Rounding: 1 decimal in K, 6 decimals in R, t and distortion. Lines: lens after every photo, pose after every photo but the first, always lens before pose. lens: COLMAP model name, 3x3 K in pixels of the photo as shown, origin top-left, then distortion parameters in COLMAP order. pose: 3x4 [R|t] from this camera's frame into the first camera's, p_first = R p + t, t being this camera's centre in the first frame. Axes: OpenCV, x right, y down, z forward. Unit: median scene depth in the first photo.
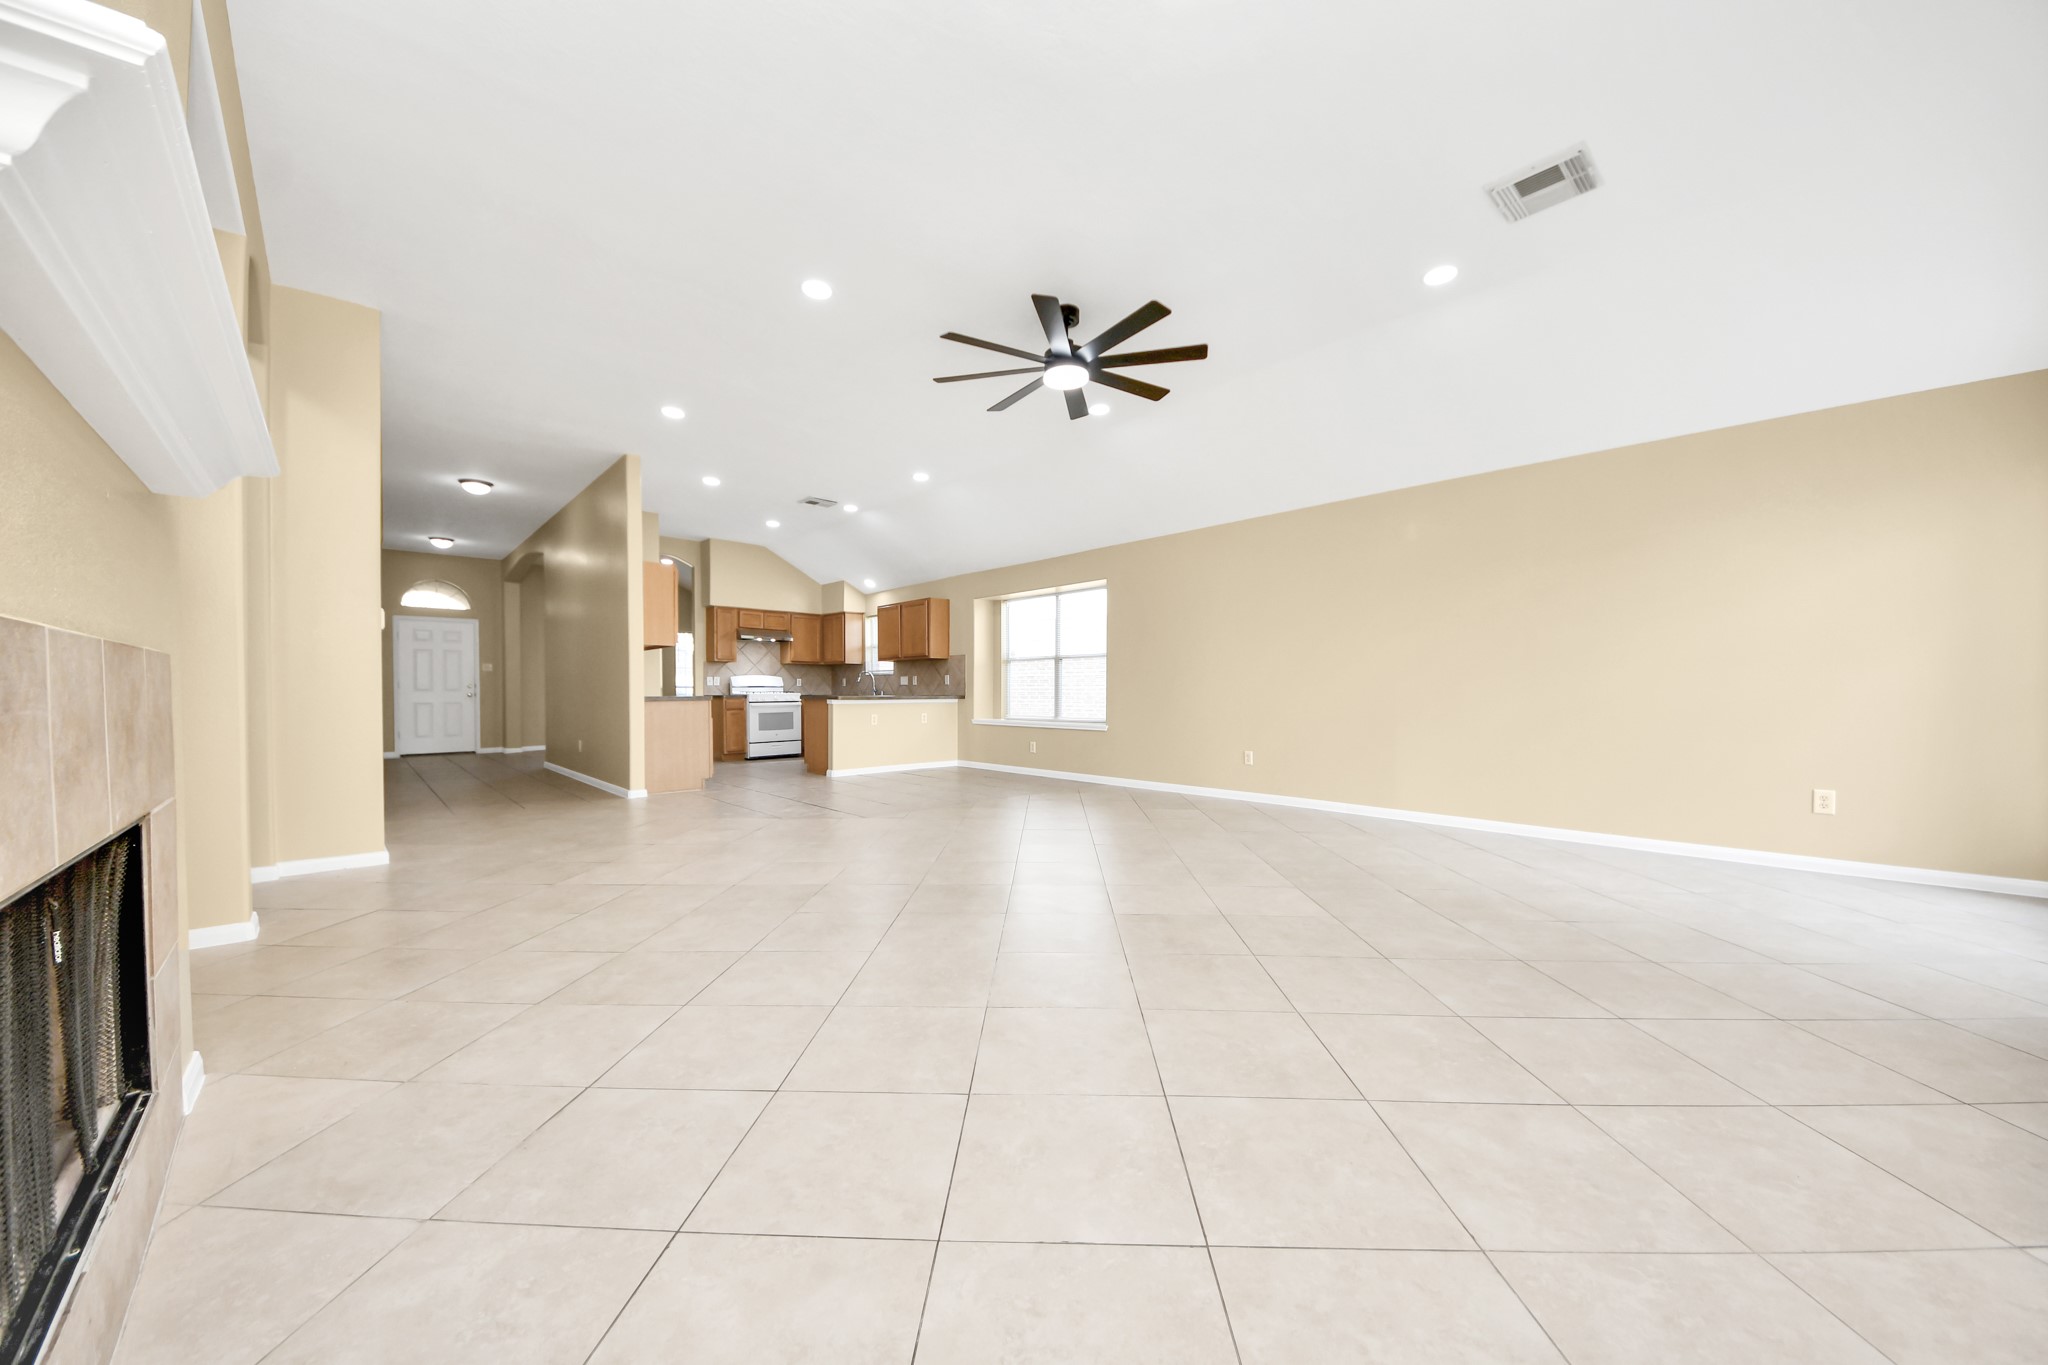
lens RADIAL K [[715.6, 0, 1036.0], [0, 715.6, 695.7], [0, 0, 1]] dist [0.004196, -0.003081]
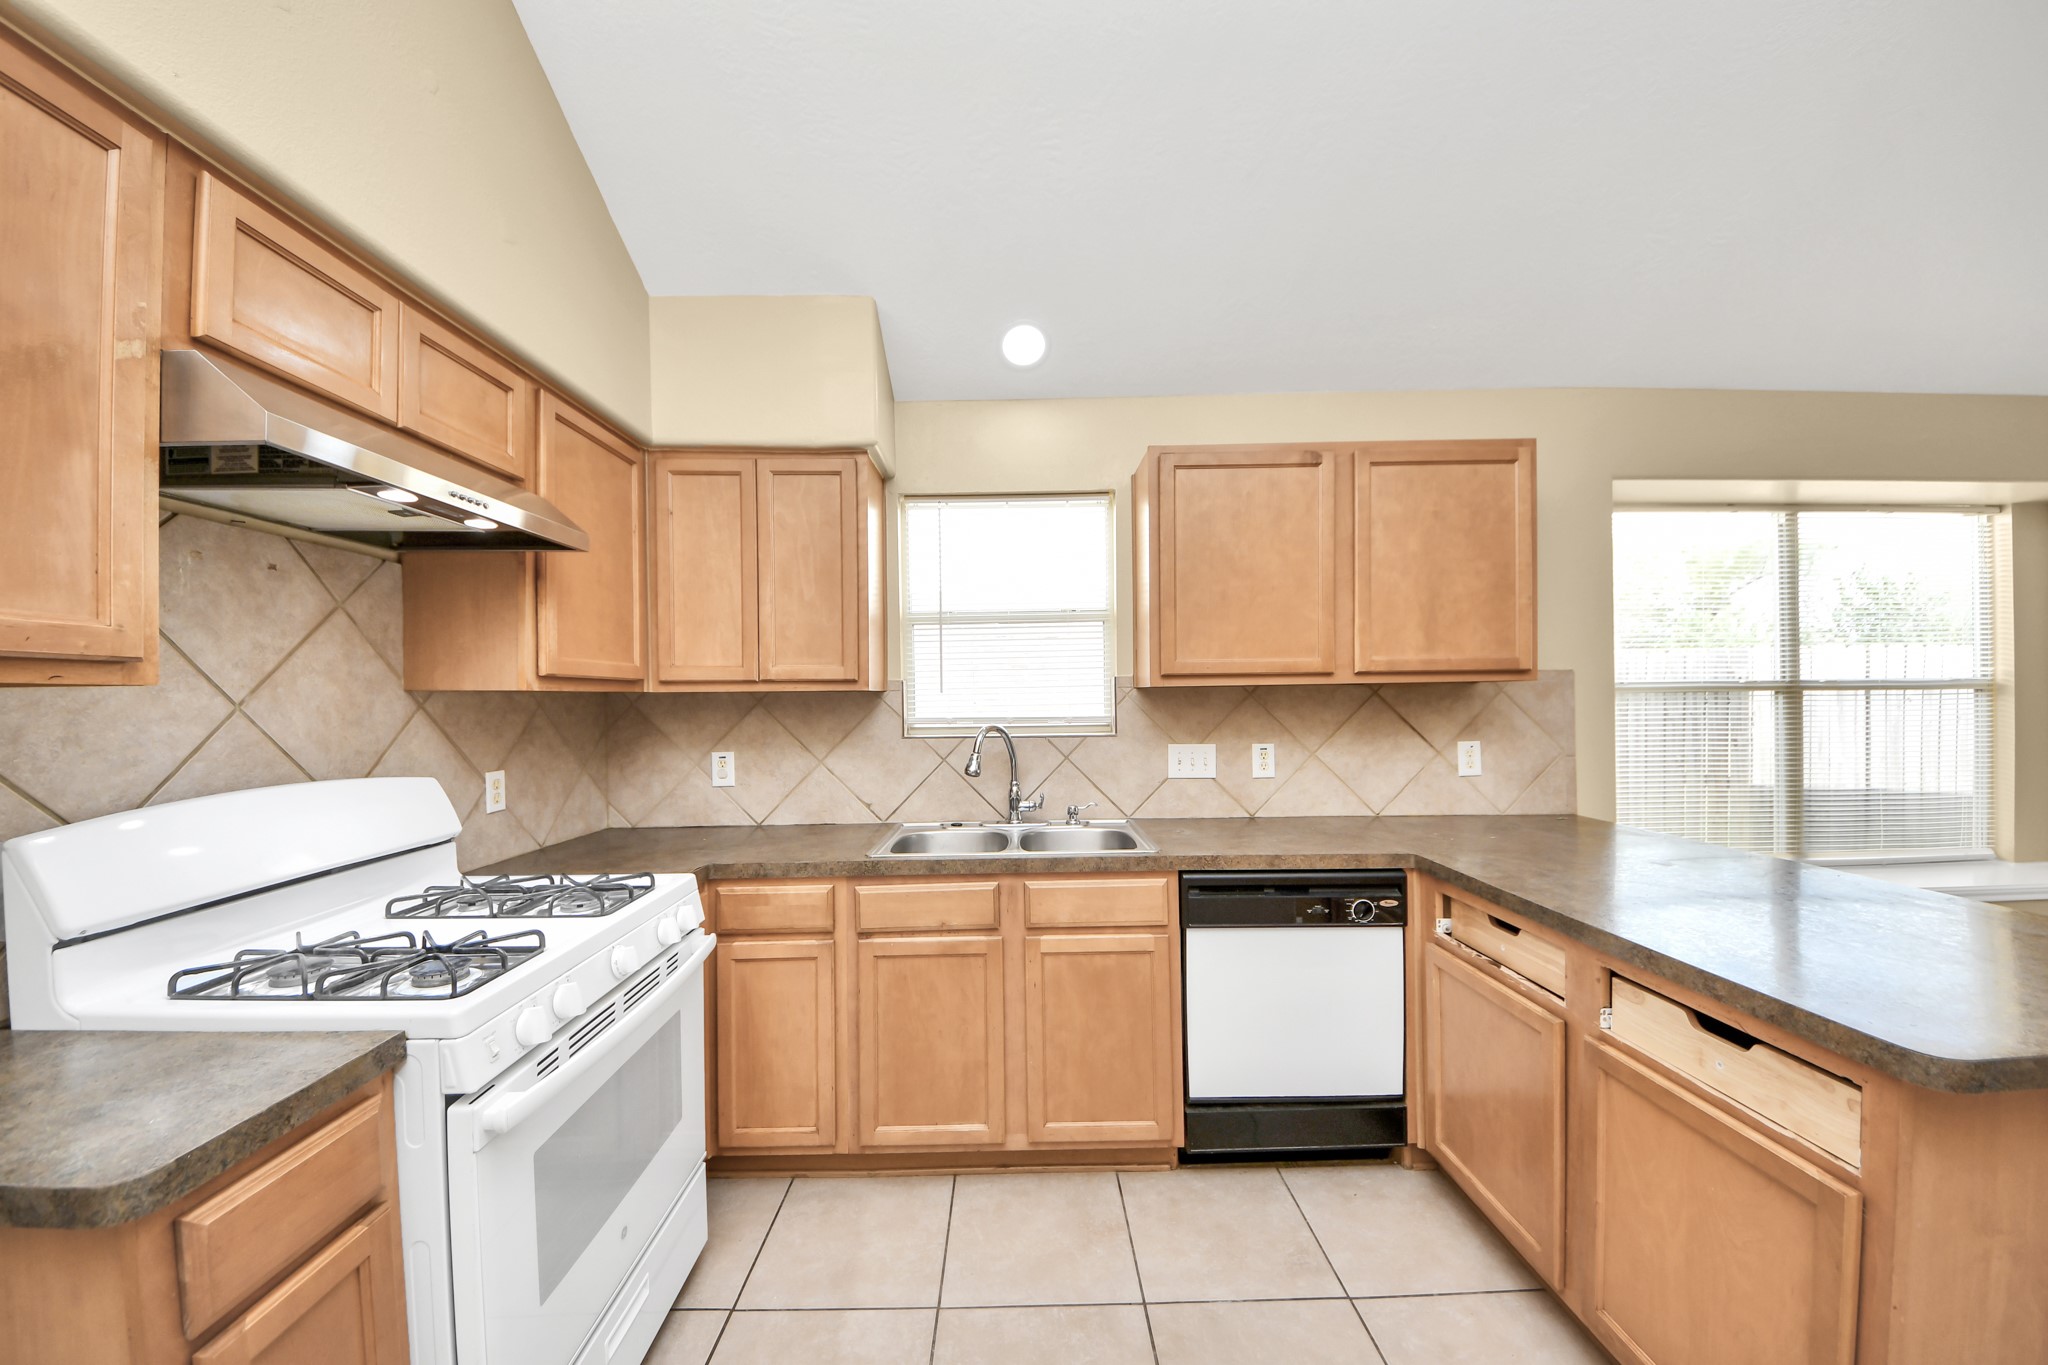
lens RADIAL K [[715.6, 0, 1027.2], [0, 715.6, 698.3], [0, 0, 1]] dist [0.004196, -0.003081]
pose [[0.693386, -0.009517, 0.720503, -0.401851], [0.016941, 0.999852, -0.003097, -0.042961], [-0.720367, 0.014353, 0.693445, 0.843316]]
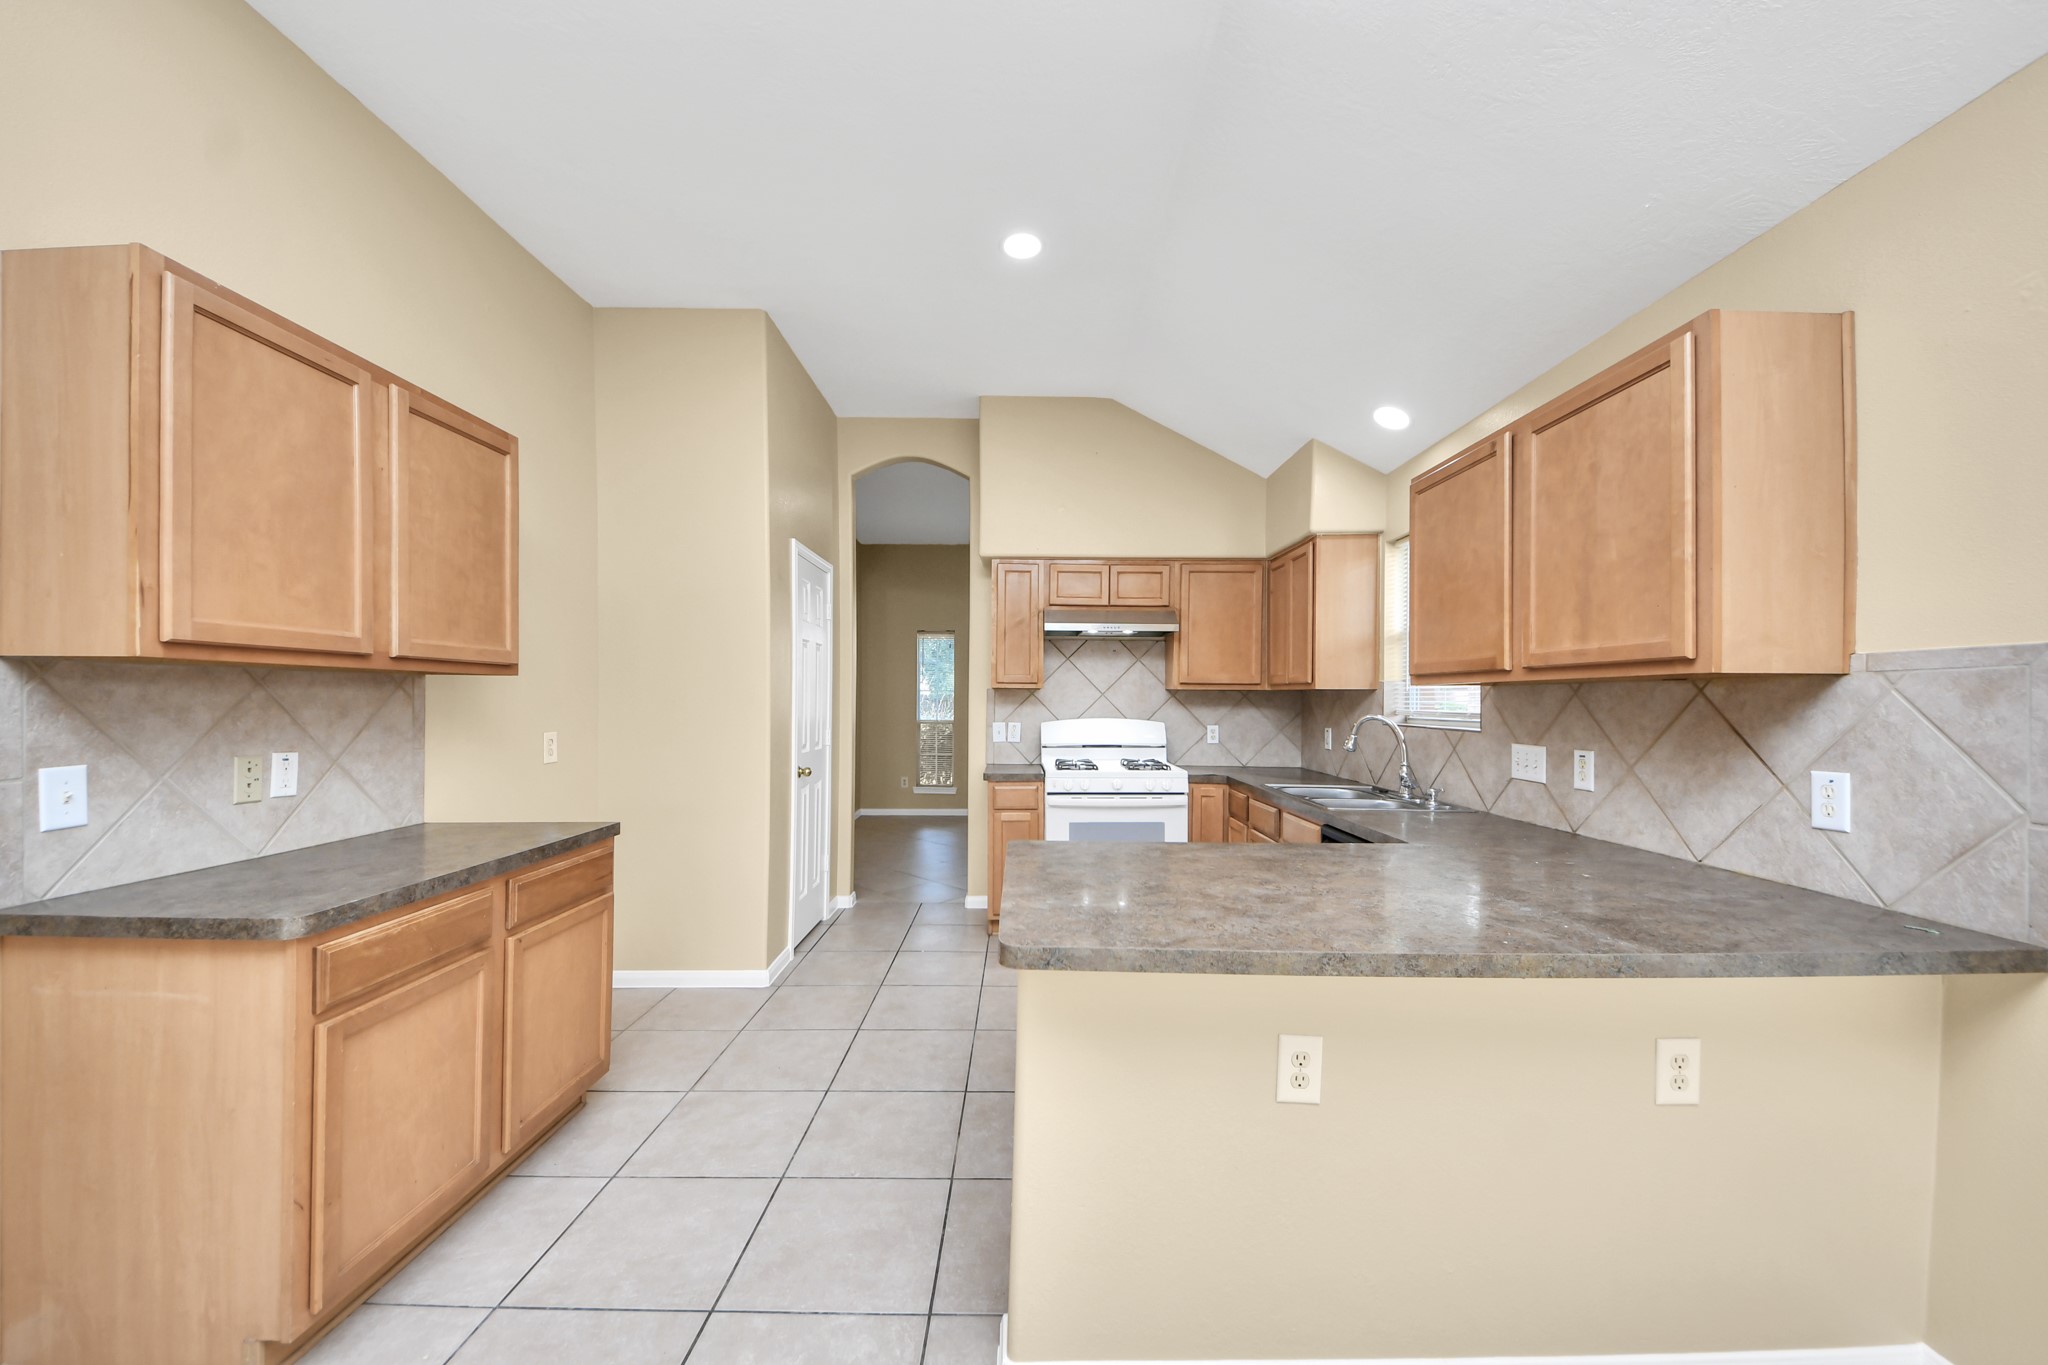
lens RADIAL K [[715.6, 0, 1018.9], [0, 715.6, 707.3], [0, 0, 1]] dist [0.004196, -0.003081]
pose [[0.707774, 0.012460, -0.706329, -0.127821], [-0.012729, 0.999907, 0.004885, -0.038268], [0.706324, 0.005534, 0.707867, 0.680000]]
